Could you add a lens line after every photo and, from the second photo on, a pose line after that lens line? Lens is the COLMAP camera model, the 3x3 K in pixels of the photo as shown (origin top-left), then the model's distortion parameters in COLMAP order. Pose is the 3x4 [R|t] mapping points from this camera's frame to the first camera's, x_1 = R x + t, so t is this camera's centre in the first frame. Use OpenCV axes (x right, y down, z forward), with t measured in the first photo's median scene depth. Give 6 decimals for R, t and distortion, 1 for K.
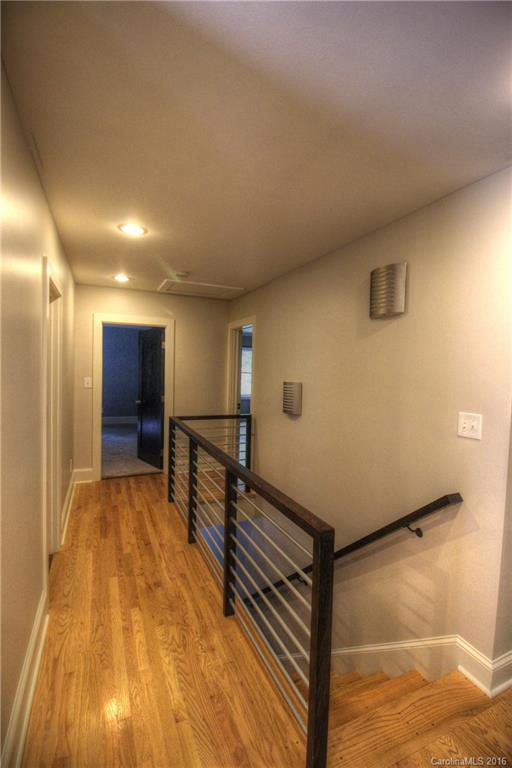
lens RADIAL K [[355.1, 0, 259.0], [0, 355.1, 382.7], [0, 0, 1]] dist [-0.012061, -0.000723]
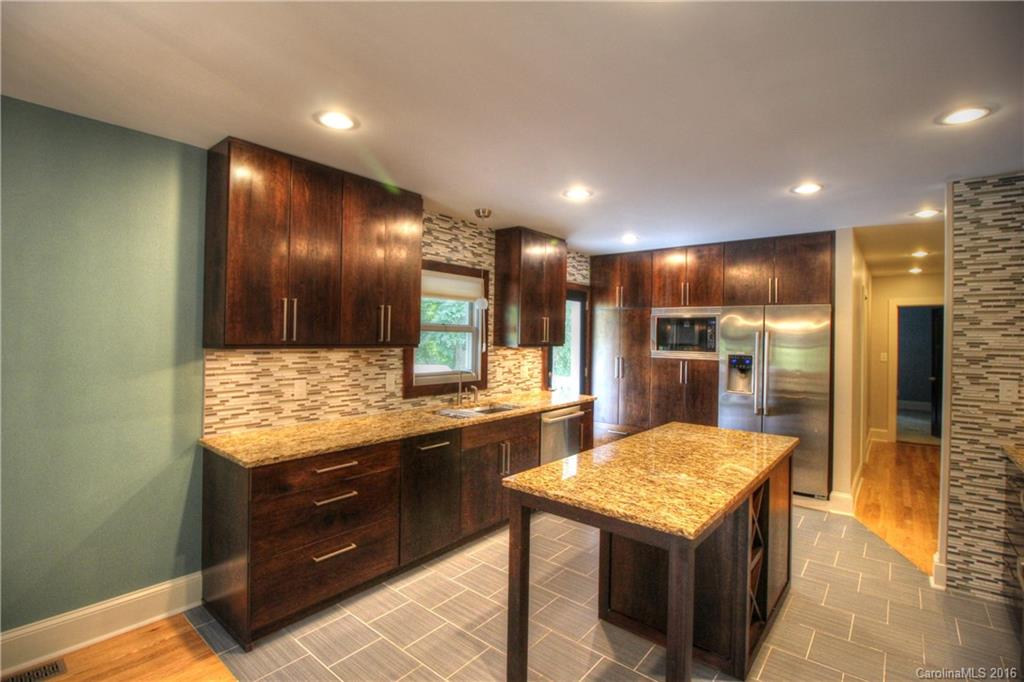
lens RADIAL K [[473.4, 0, 510.1], [0, 473.4, 331.9], [0, 0, 1]] dist [-0.012061, -0.000723]
pose [[0.447615, -0.031211, -0.893682, 0.445721], [-0.039395, 0.997732, -0.054576, 0.059301], [0.893358, 0.059636, 0.445370, -1.001421]]
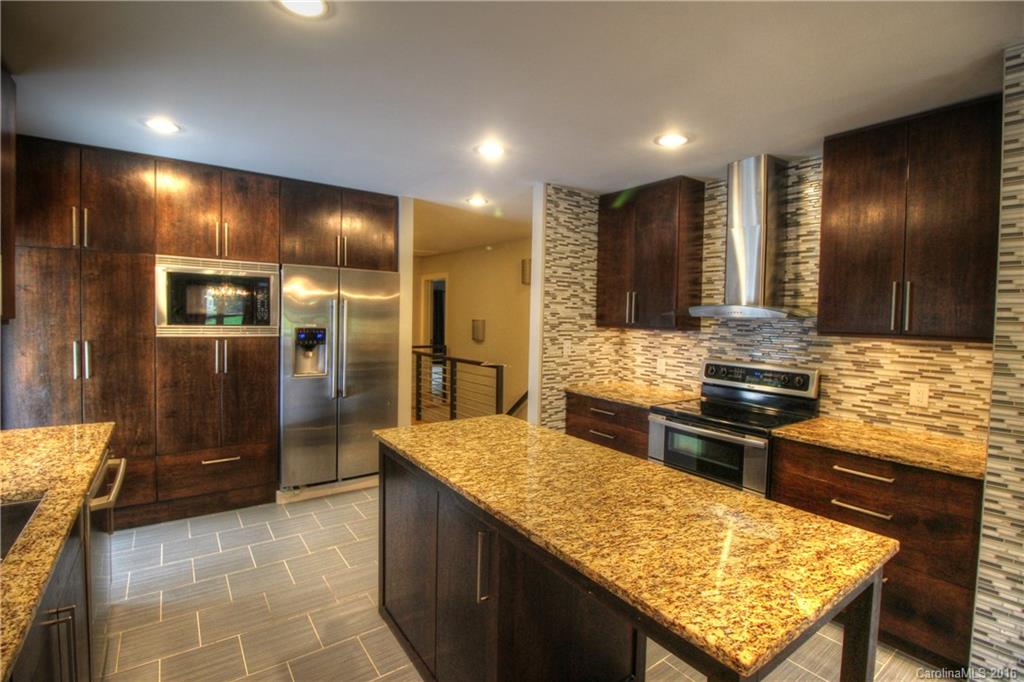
lens RADIAL K [[473.4, 0, 510.1], [0, 473.4, 331.9], [0, 0, 1]] dist [-0.012061, -0.000723]
pose [[0.978303, -0.019130, 0.206293, -0.177704], [0.018545, 0.999817, 0.004773, 0.039766], [-0.206347, -0.000844, 0.978479, -0.952554]]
